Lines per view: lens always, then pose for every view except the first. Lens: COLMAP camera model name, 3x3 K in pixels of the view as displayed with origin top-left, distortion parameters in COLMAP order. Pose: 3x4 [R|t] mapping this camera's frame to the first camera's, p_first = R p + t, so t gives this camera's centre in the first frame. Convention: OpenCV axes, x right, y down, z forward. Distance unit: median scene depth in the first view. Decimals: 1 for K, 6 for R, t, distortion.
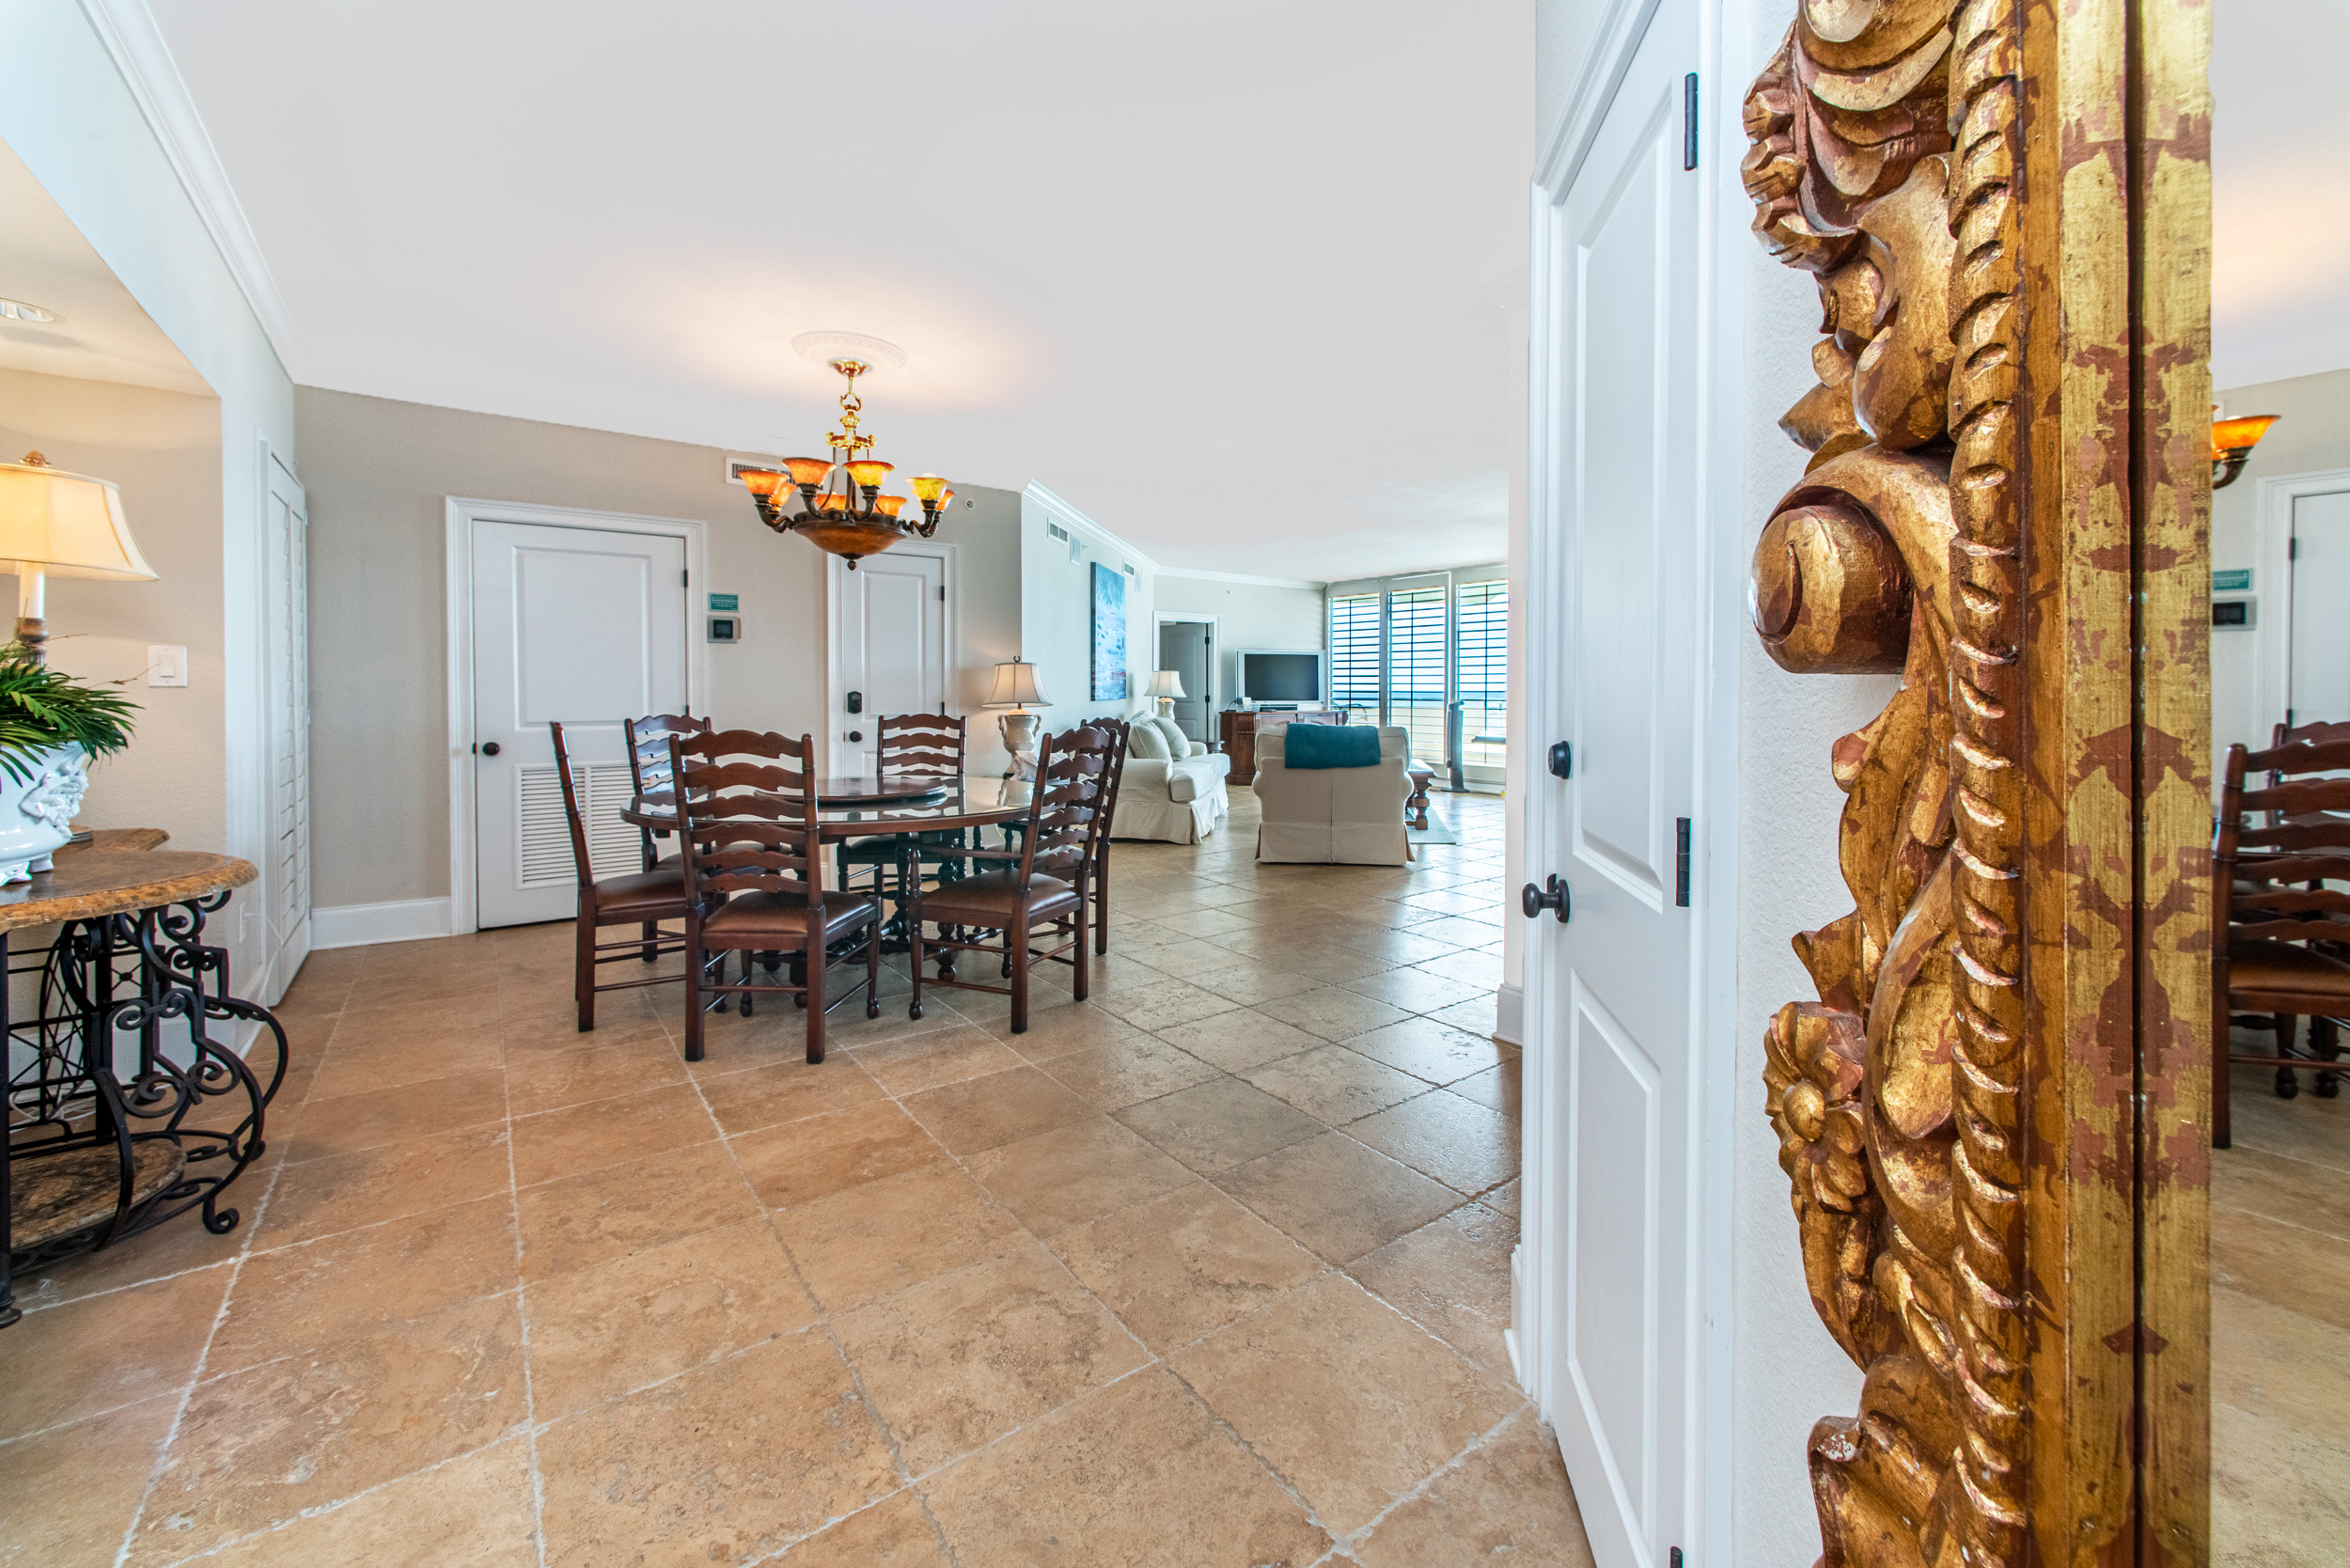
lens RADIAL K [[968.1, 0, 1177.4], [0, 968.1, 710.2], [0, 0, 1]] dist [0.000765, 0.000163]
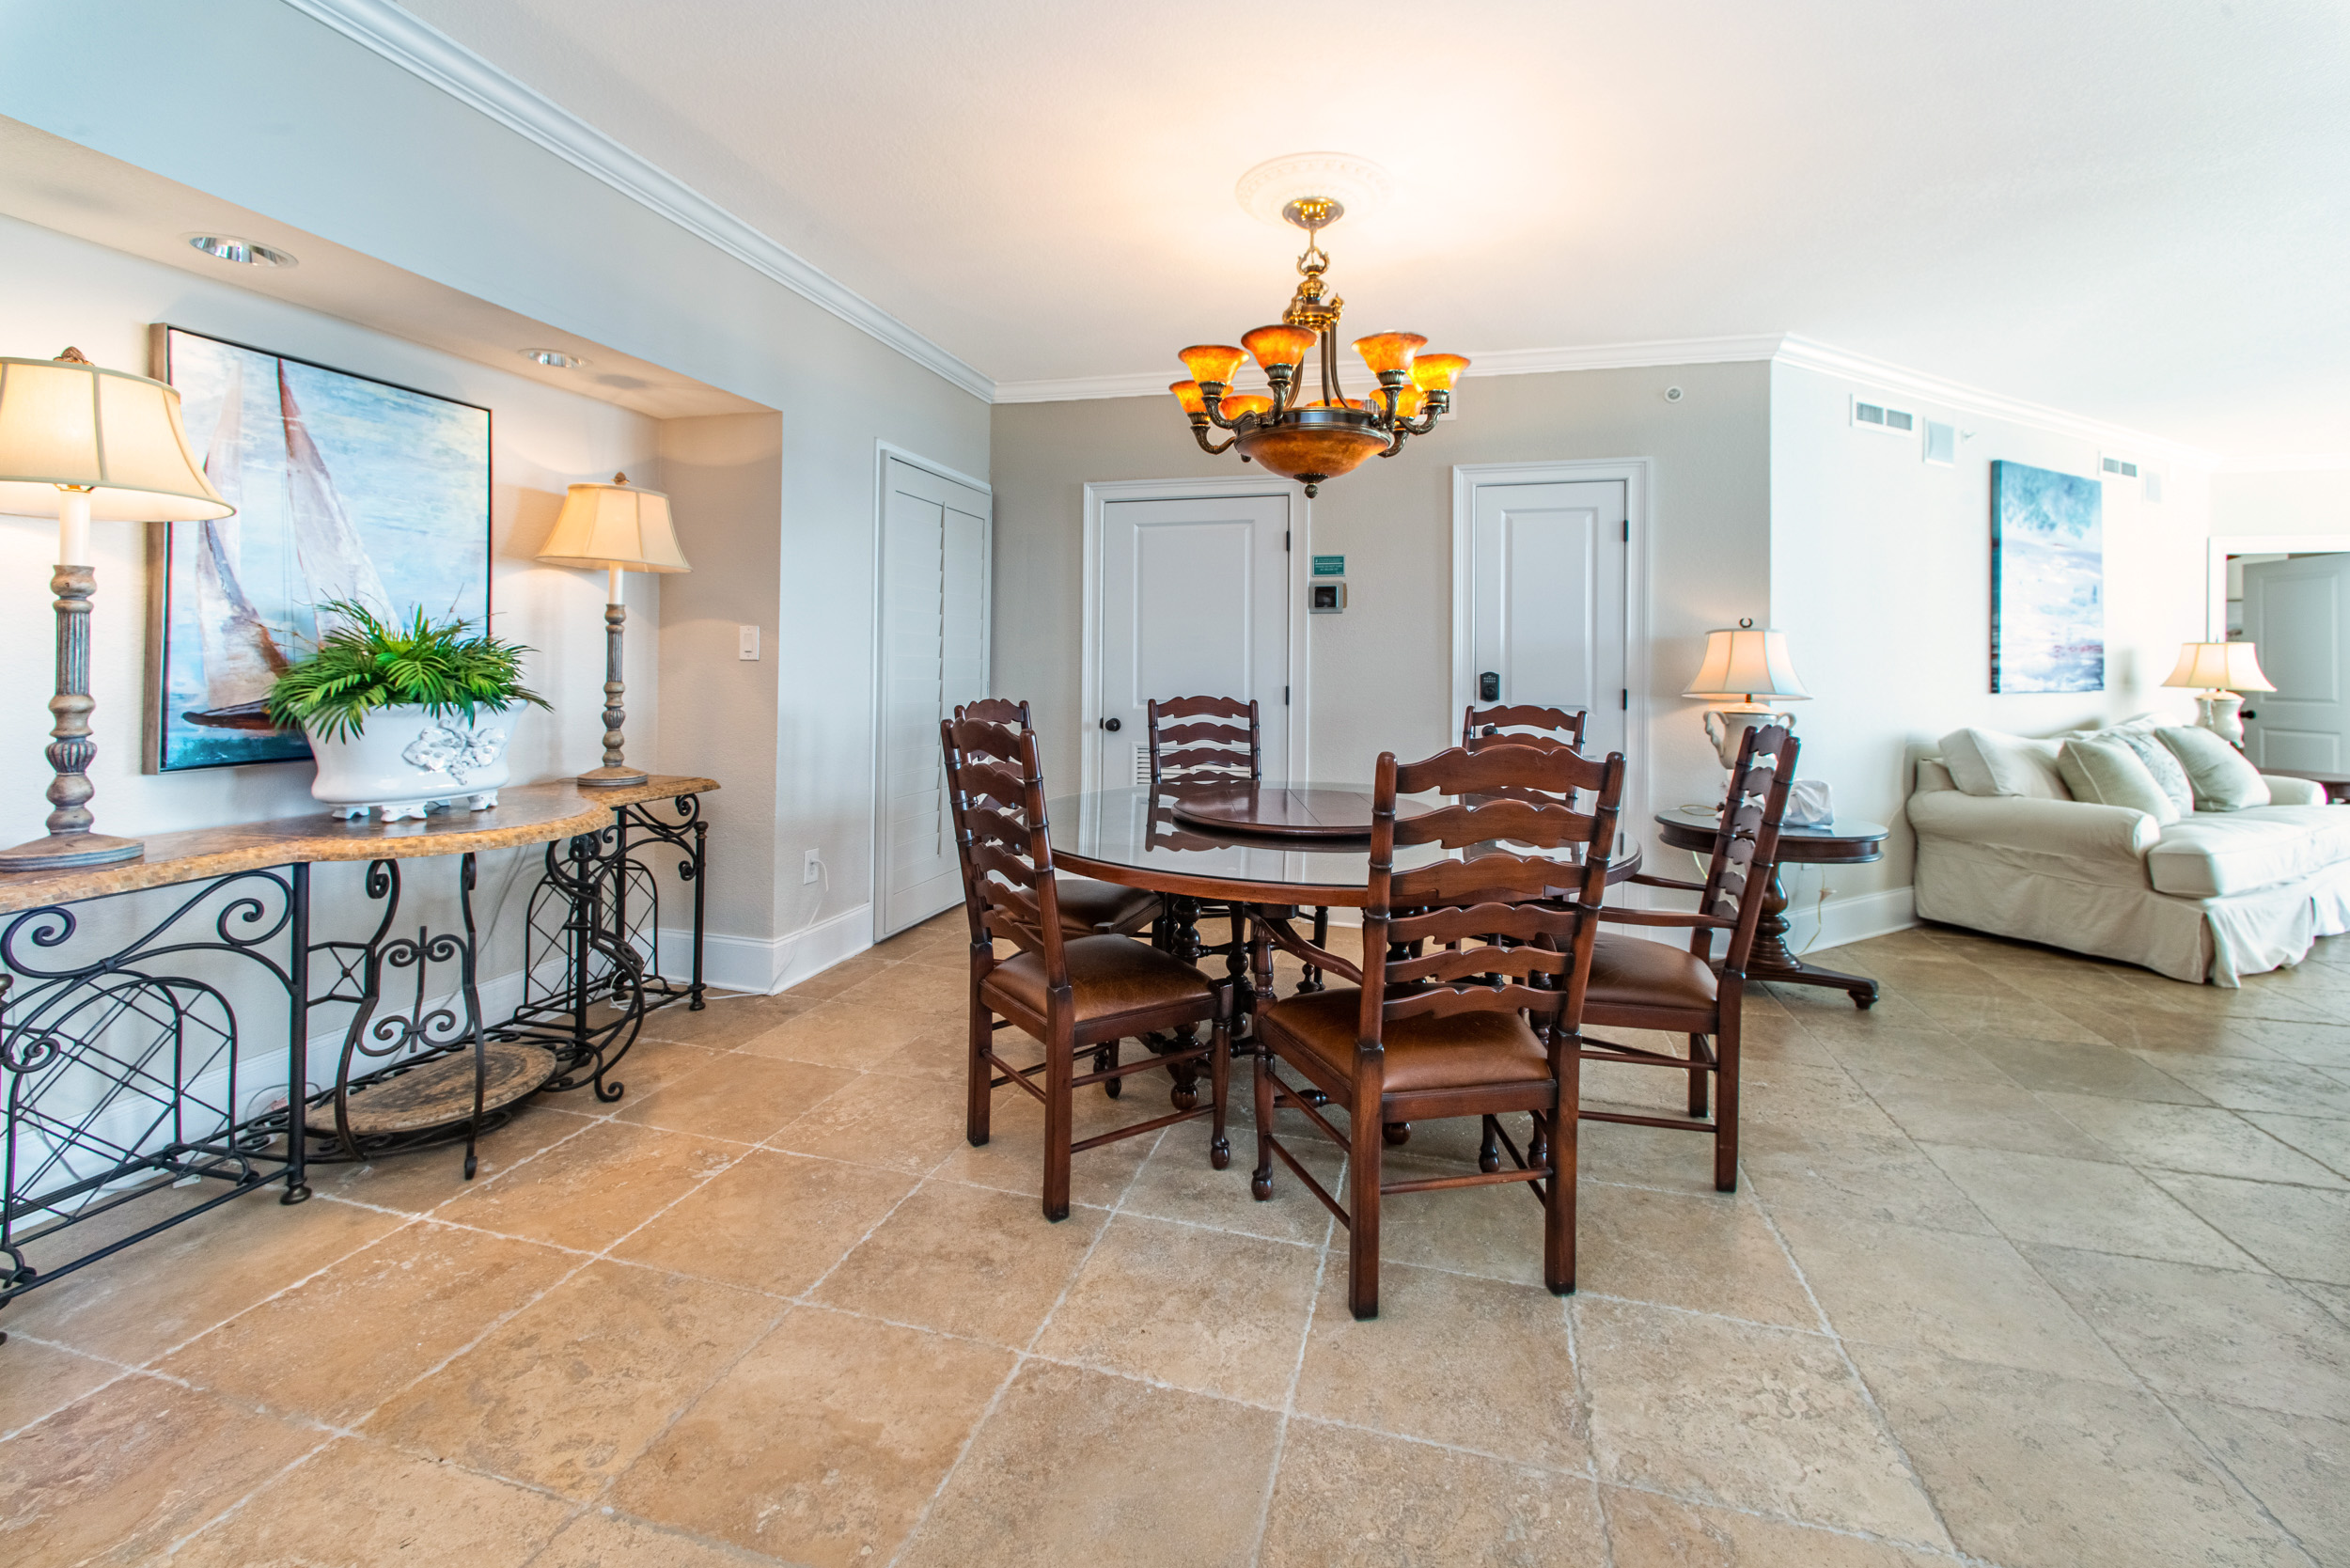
lens RADIAL K [[976.7, 0, 1170.5], [0, 976.7, 658.2], [0, 0, 1]] dist [0.003106, 0.000449]
pose [[0.610868, -0.002454, -0.791729, 0.125471], [-0.025859, 0.999400, -0.023049, -0.006721], [0.791310, 0.034553, 0.610438, 0.370603]]
